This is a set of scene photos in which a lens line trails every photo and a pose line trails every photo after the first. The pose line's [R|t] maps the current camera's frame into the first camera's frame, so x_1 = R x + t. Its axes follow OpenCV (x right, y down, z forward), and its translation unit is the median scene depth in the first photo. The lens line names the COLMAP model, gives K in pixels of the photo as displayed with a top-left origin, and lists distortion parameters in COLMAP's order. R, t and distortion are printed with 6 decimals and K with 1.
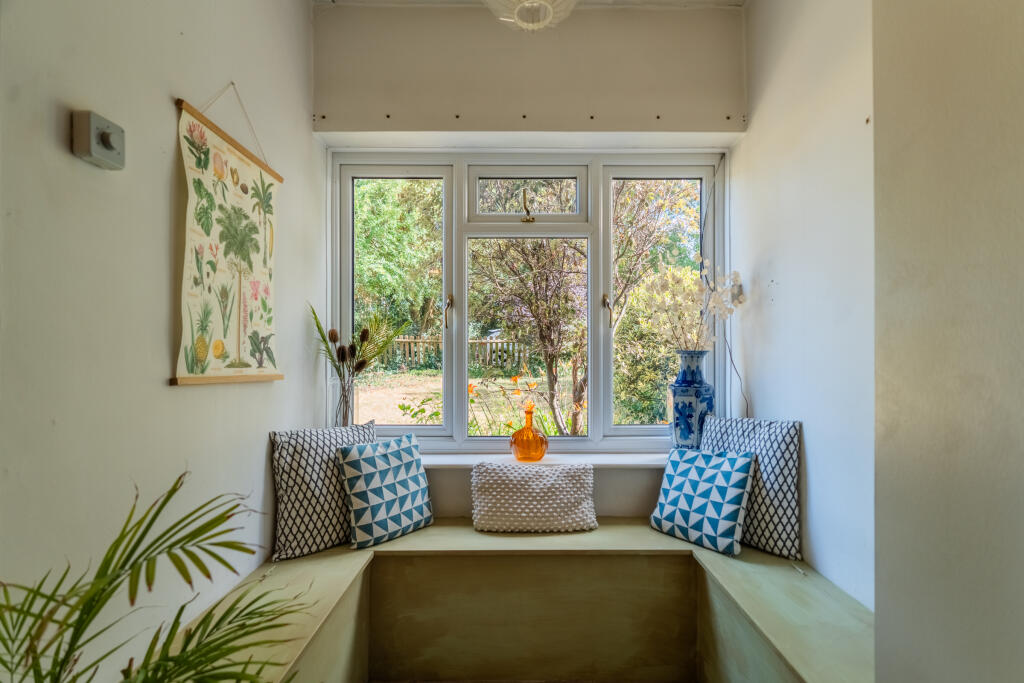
lens RADIAL K [[501.8, 0, 512.0], [0, 501.8, 341.5], [0, 0, 1]] dist [0.000405, -0.000018]
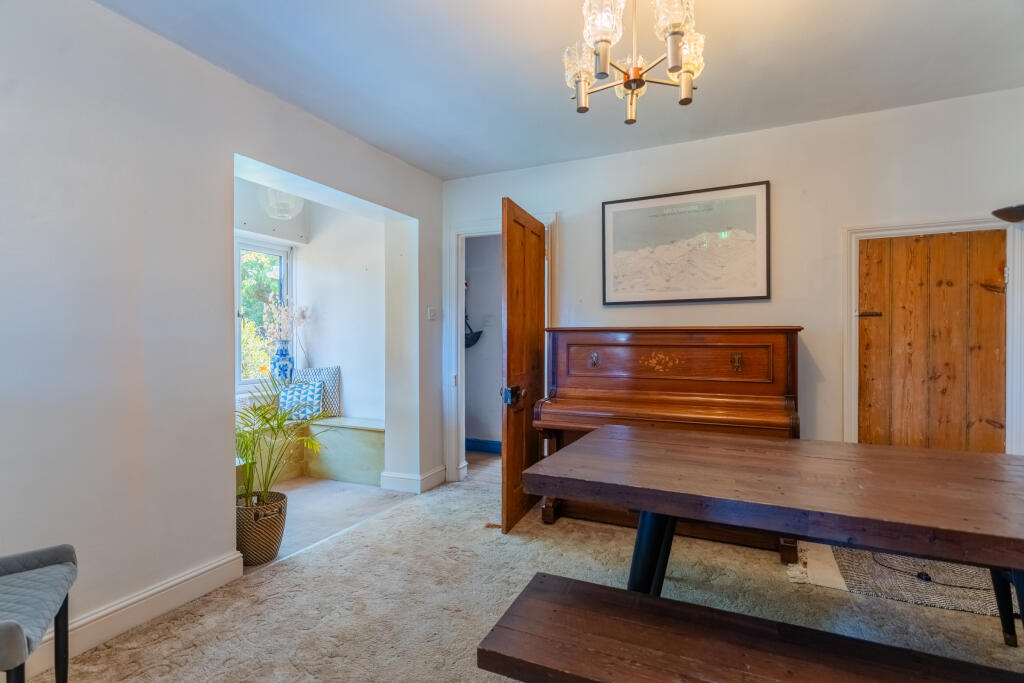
lens RADIAL K [[501.8, 0, 512.0], [0, 501.8, 341.5], [0, 0, 1]] dist [0.000405, -0.000018]
pose [[0.424119, -0.002197, 0.905604, -1.273729], [-0.003537, 0.999985, 0.004082, 0.012481], [-0.905600, -0.004934, 0.424105, -0.852771]]
